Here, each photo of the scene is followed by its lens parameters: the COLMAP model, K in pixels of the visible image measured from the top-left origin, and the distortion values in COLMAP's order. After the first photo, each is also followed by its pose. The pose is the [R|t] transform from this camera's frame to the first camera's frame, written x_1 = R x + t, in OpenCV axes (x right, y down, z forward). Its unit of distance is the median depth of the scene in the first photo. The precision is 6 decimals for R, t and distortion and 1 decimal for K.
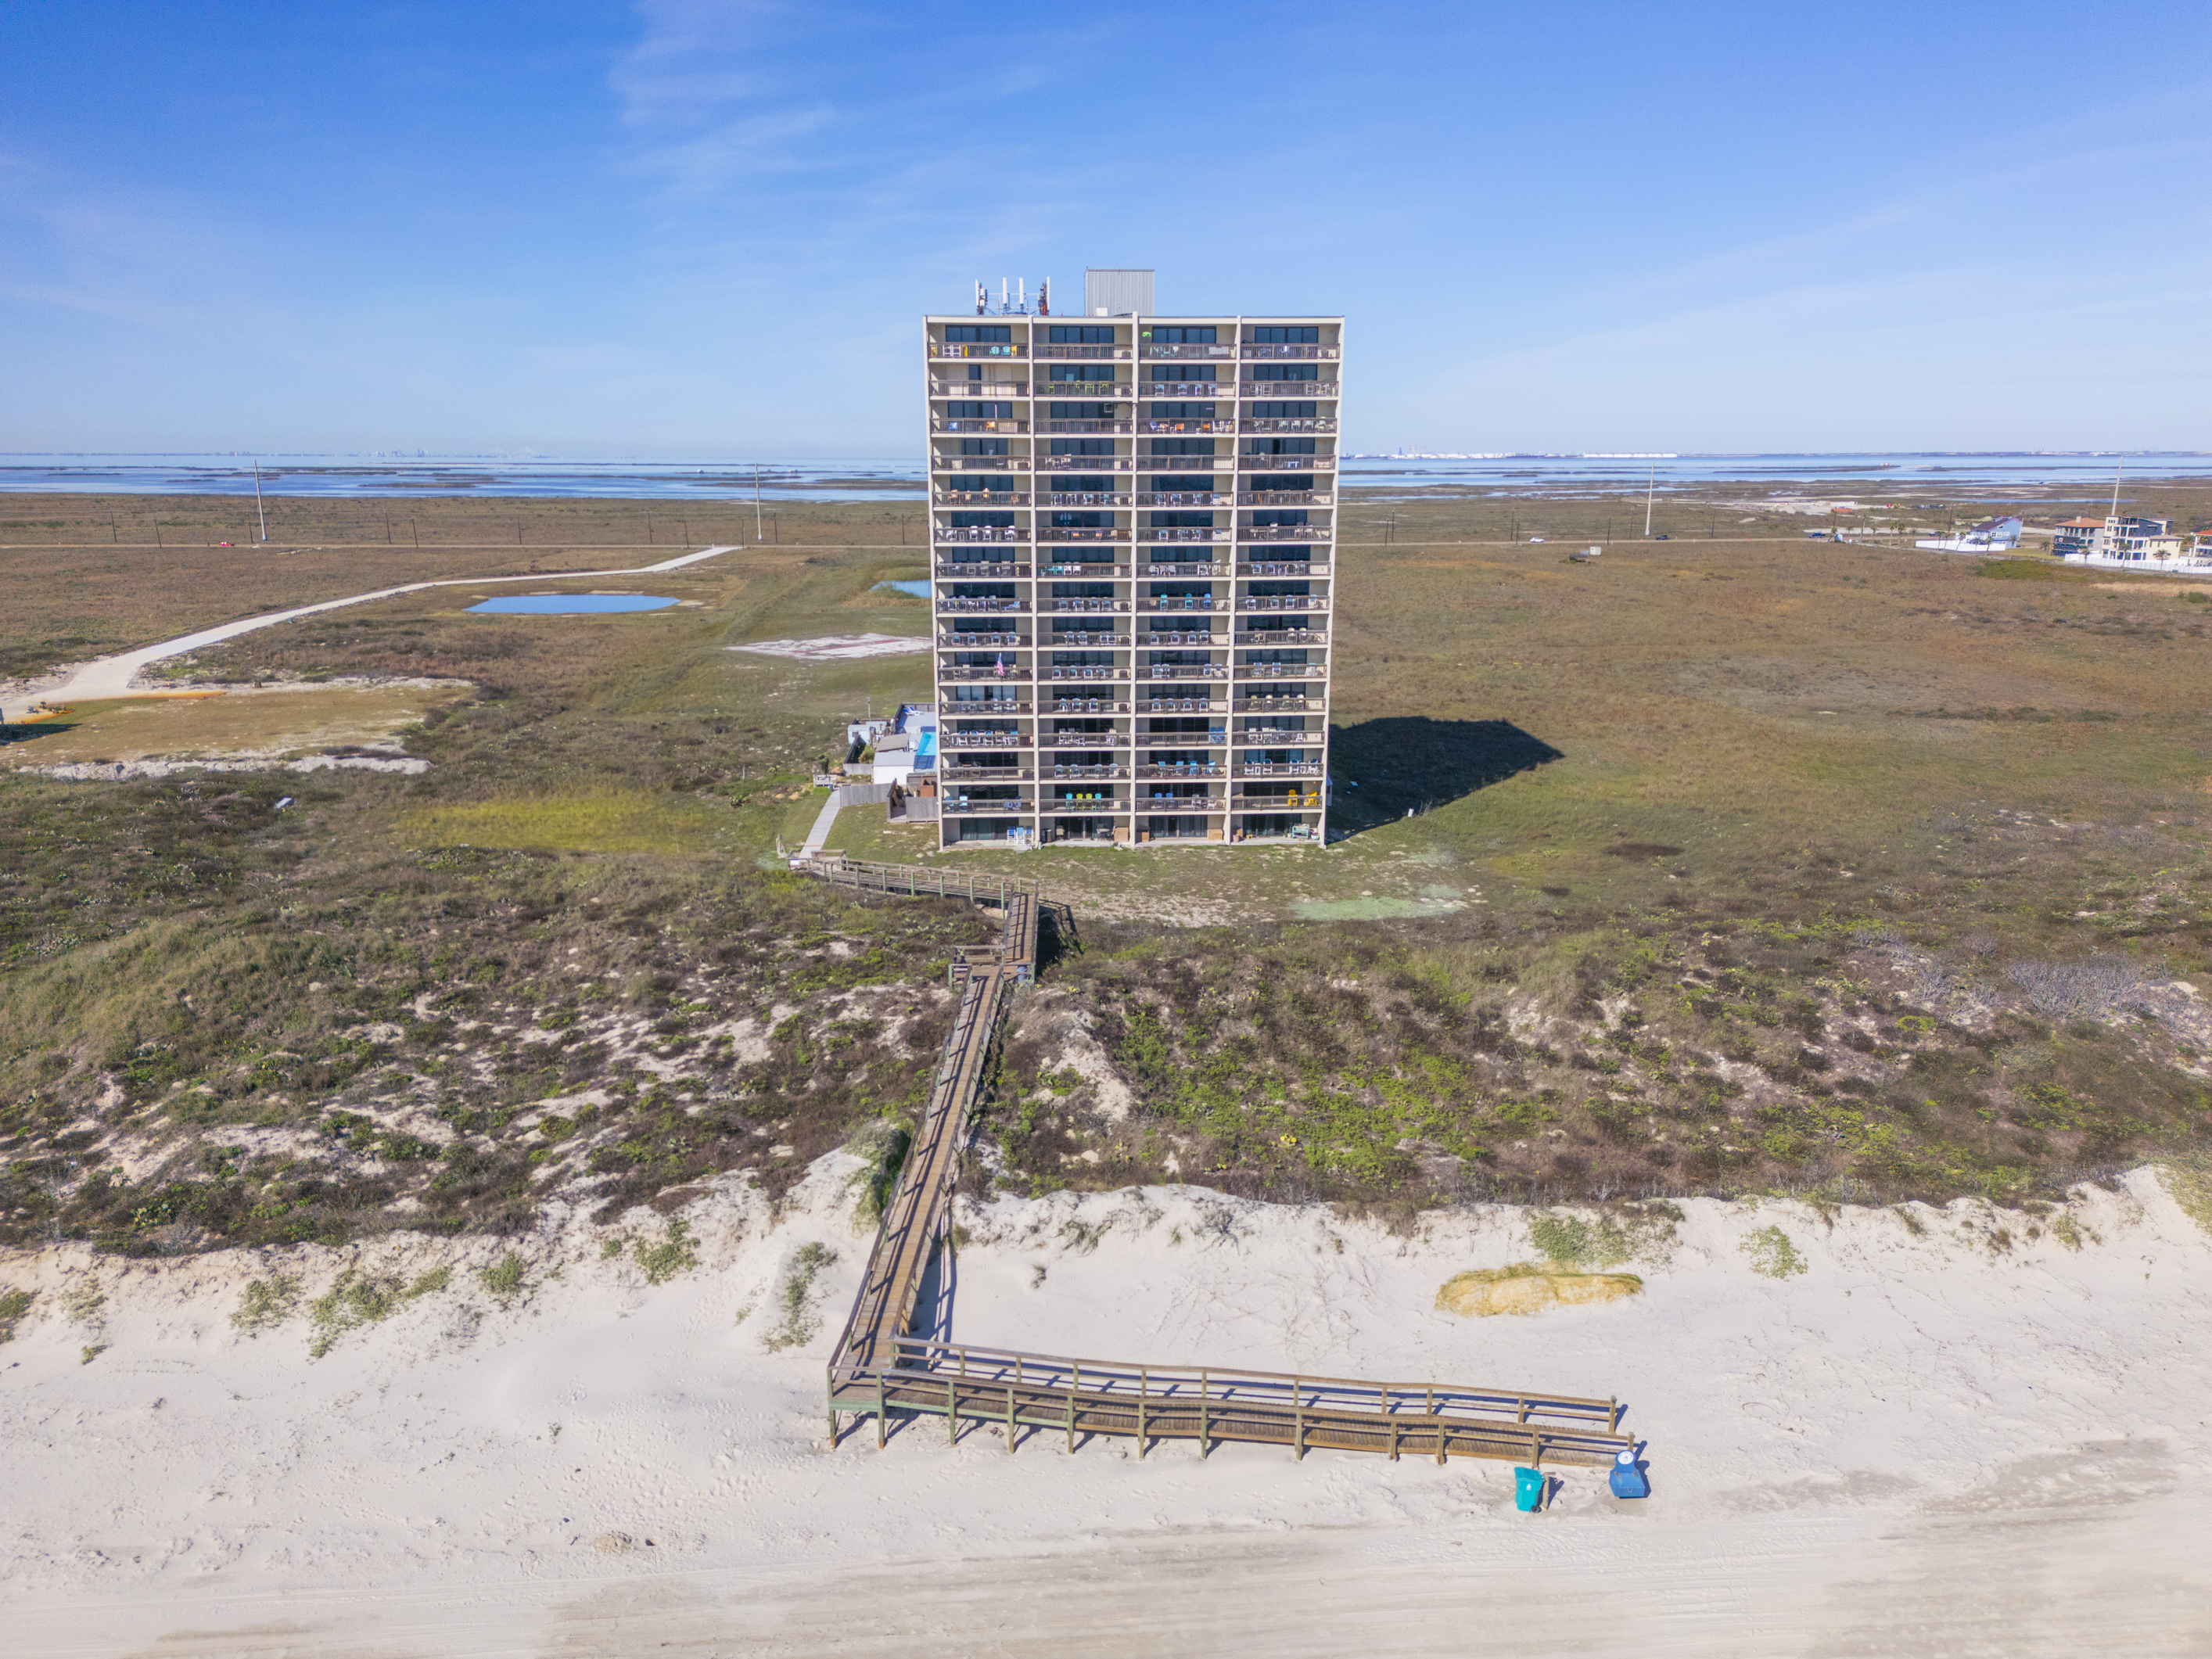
lens RADIAL K [[1558.8, 0, 1106.0], [0, 1558.8, 829.5], [0, 0, 1]] dist [0.085974, -0.096912]
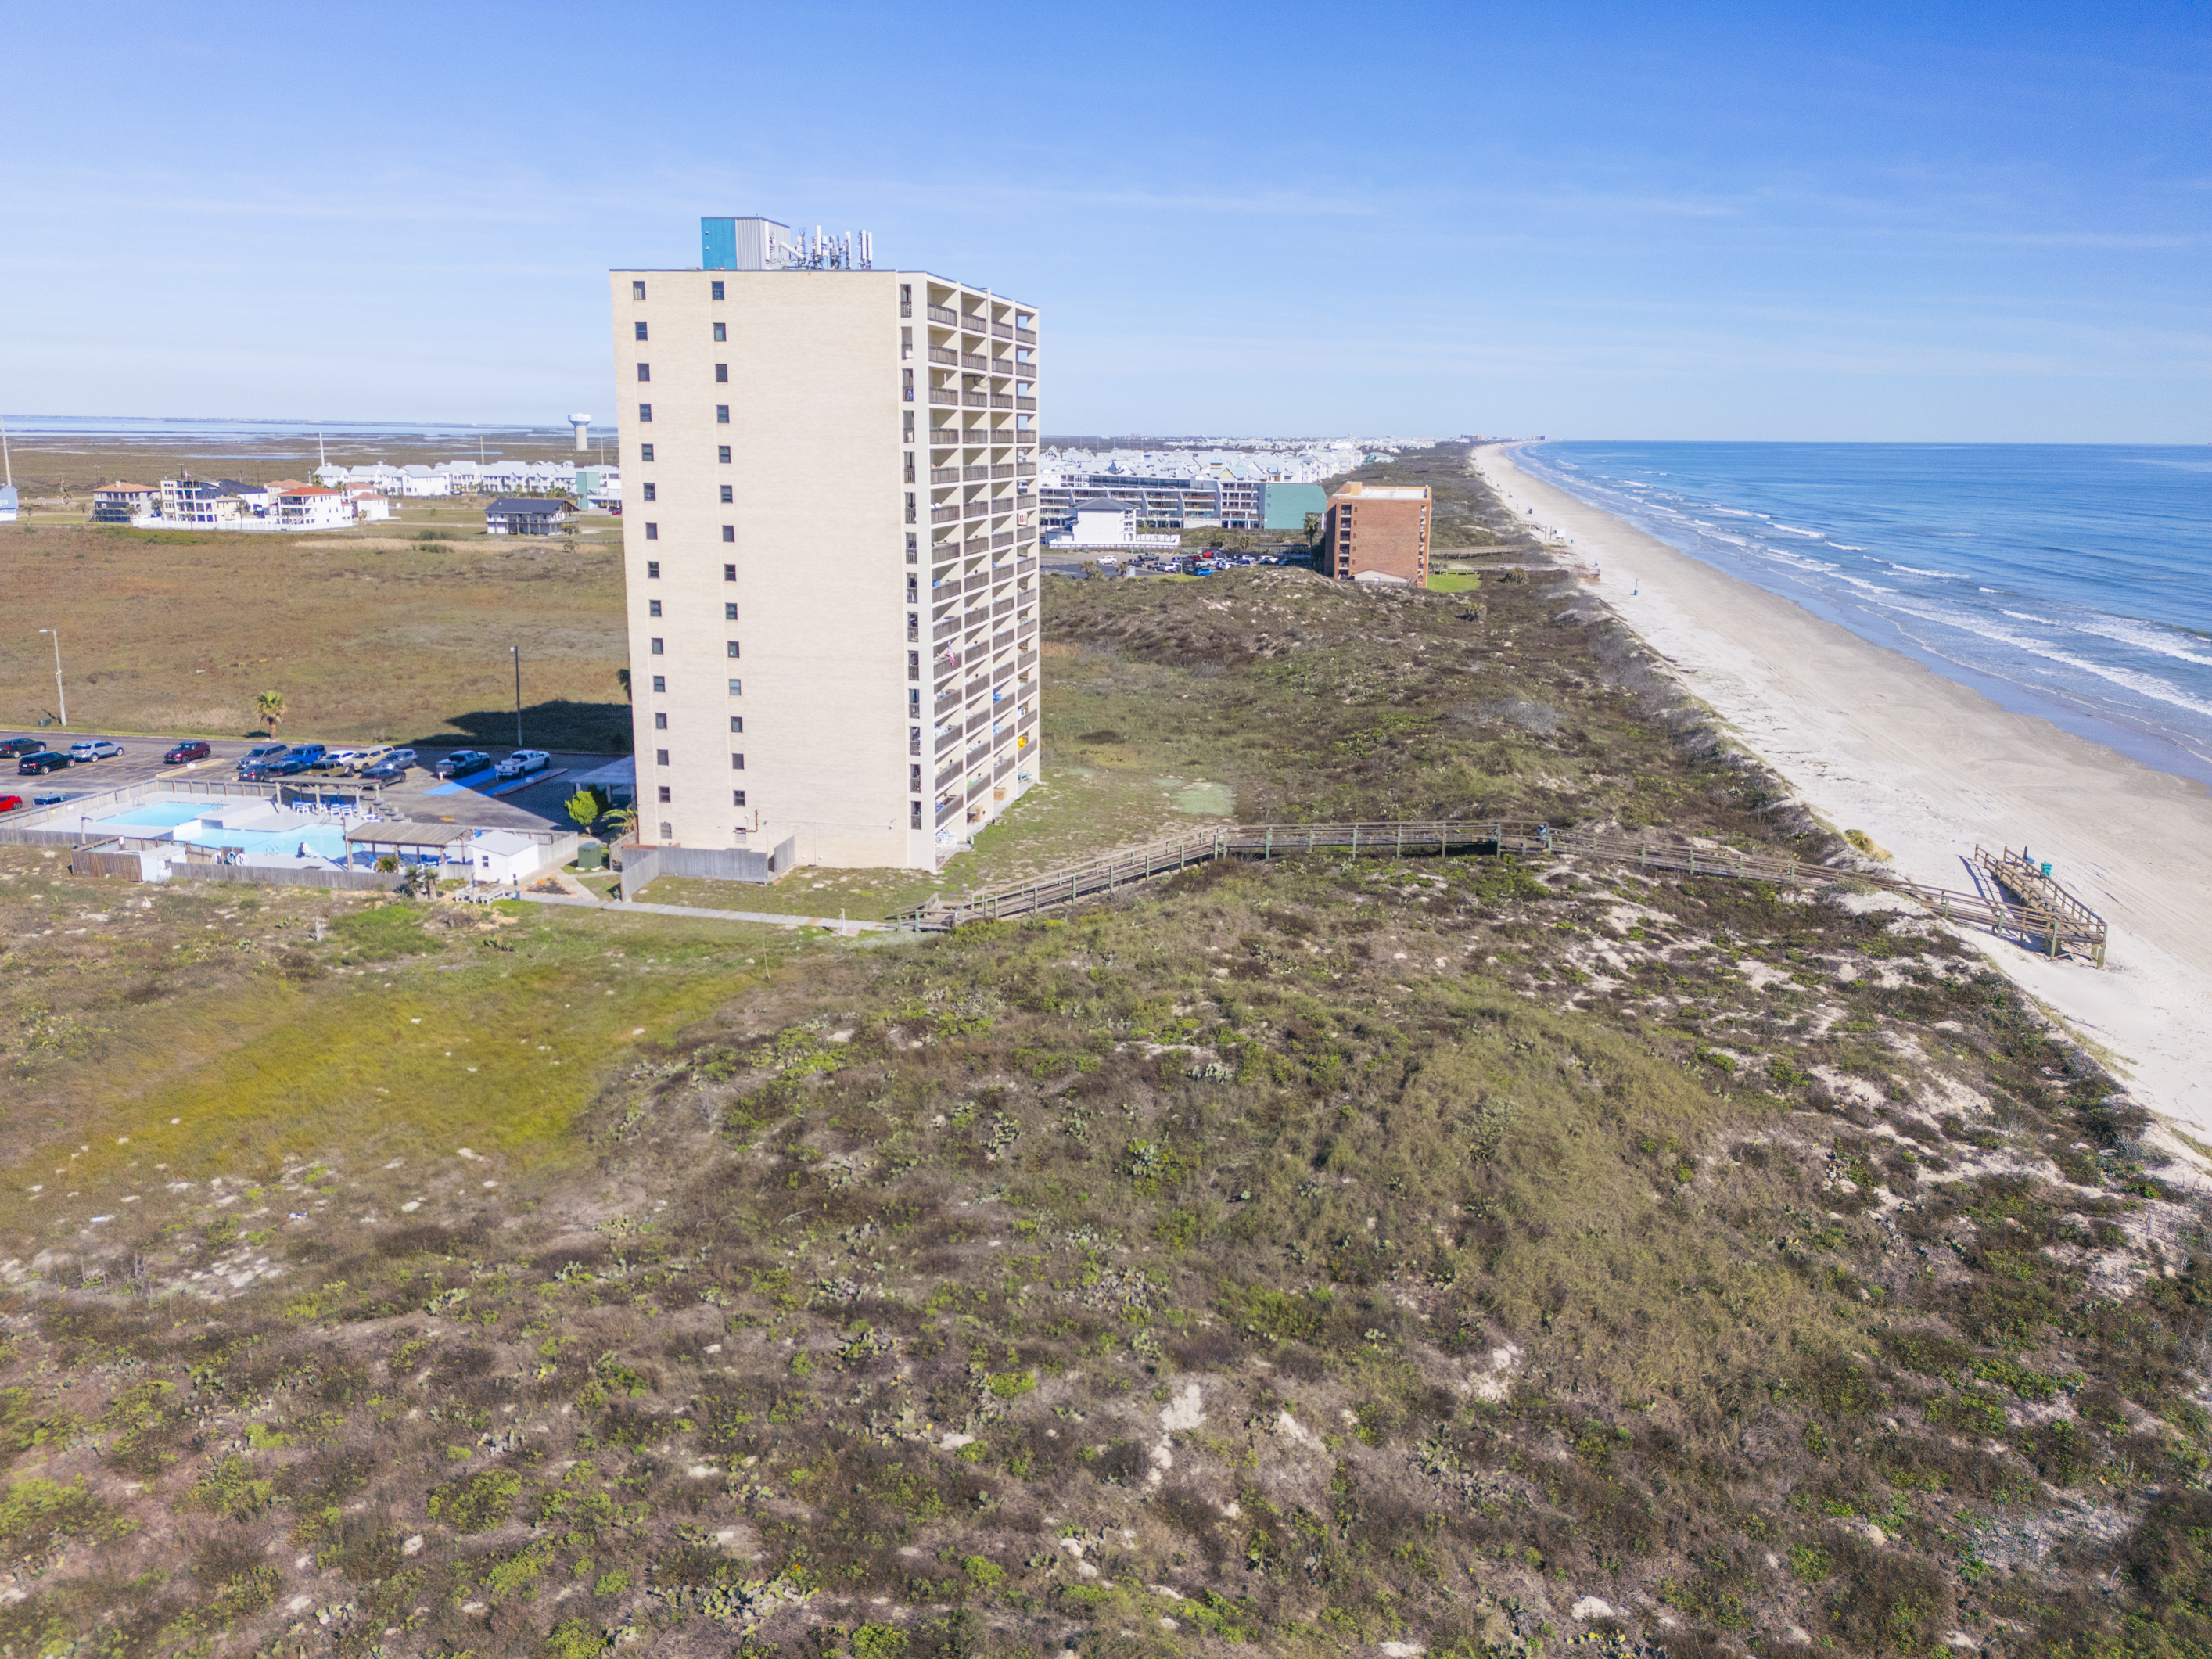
lens RADIAL K [[1558.8, 0, 1106.0], [0, 1558.8, 829.5], [0, 0, 1]] dist [0.085974, -0.096912]
pose [[0.244945, -0.231142, 0.941581, -0.243889], [0.210140, 0.960737, 0.181178, -0.039675], [-0.946490, 0.153485, 0.283900, 0.172659]]
